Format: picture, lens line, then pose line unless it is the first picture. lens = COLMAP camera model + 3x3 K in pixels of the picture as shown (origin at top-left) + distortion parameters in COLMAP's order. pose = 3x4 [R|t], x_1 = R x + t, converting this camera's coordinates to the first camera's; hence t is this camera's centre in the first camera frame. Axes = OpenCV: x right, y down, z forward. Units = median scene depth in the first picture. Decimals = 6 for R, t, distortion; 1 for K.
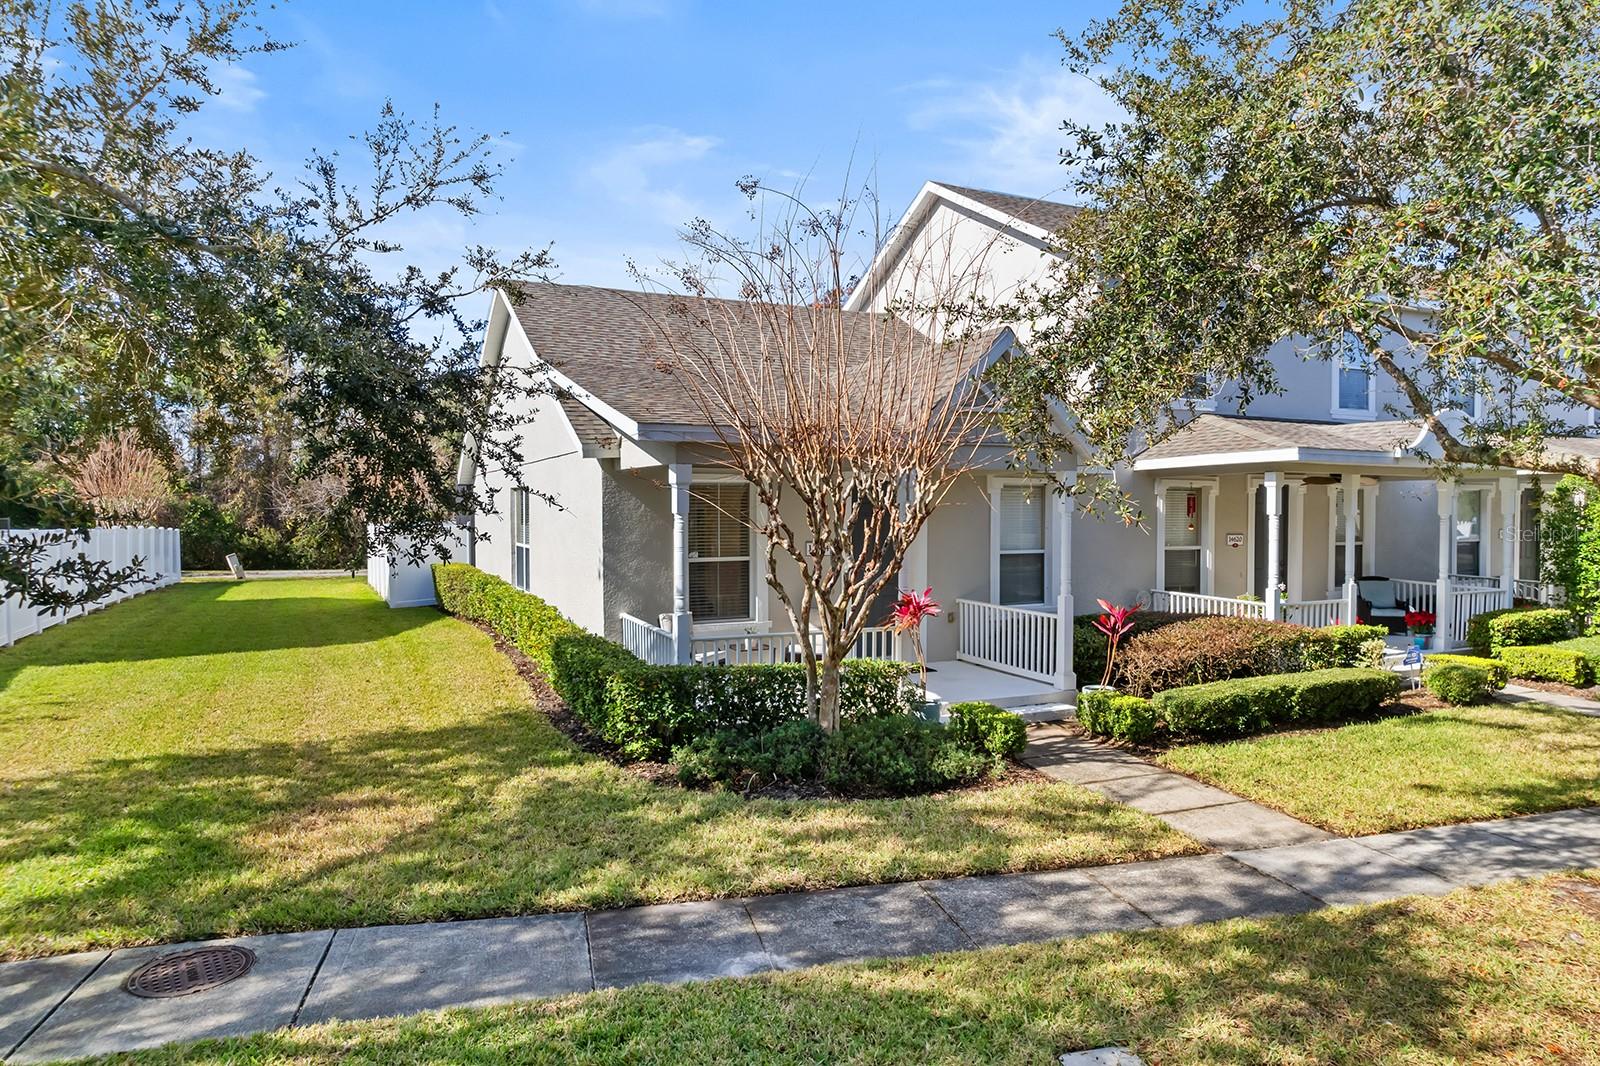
lens RADIAL K [[1054.7, 0, 807.6], [0, 1054.7, 525.4], [0, 0, 1]] dist [-0.098289, 0.089294]
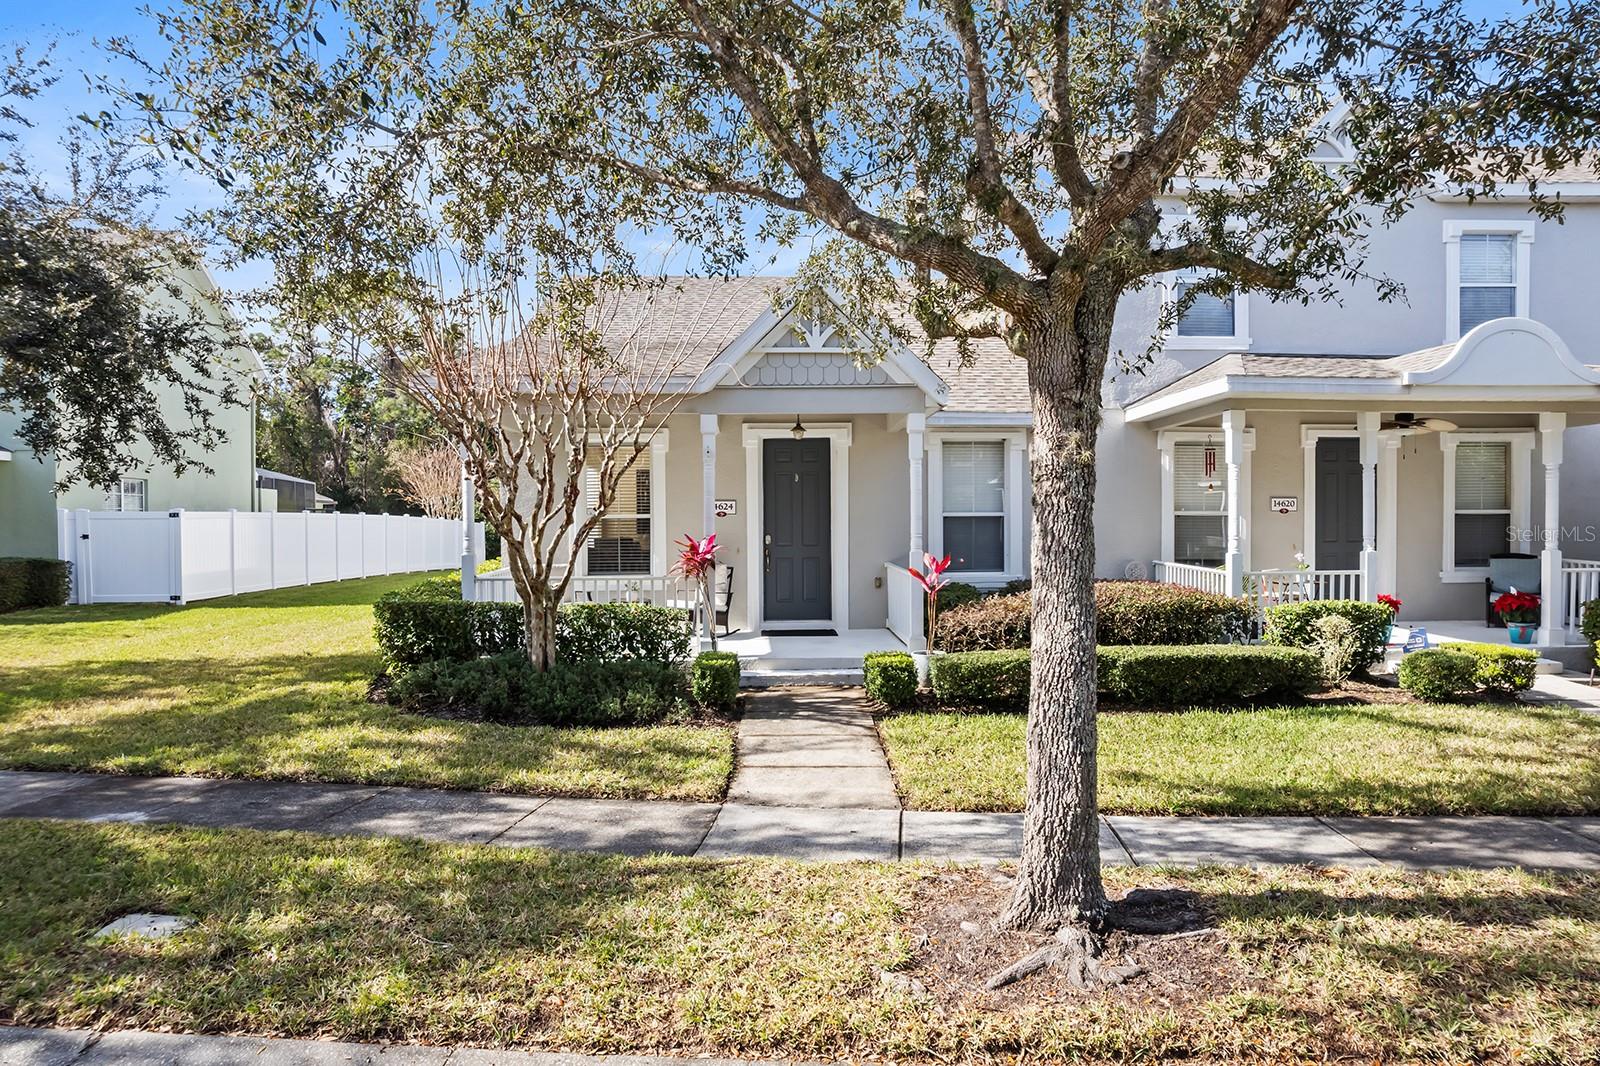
lens RADIAL K [[1054.7, 0, 807.6], [0, 1054.7, 525.4], [0, 0, 1]] dist [-0.098289, 0.089294]
pose [[0.921879, -0.001861, -0.387473, 0.853809], [-0.002995, 0.999924, -0.011928, 0.094031], [0.387466, 0.012157, 0.921804, 0.215630]]
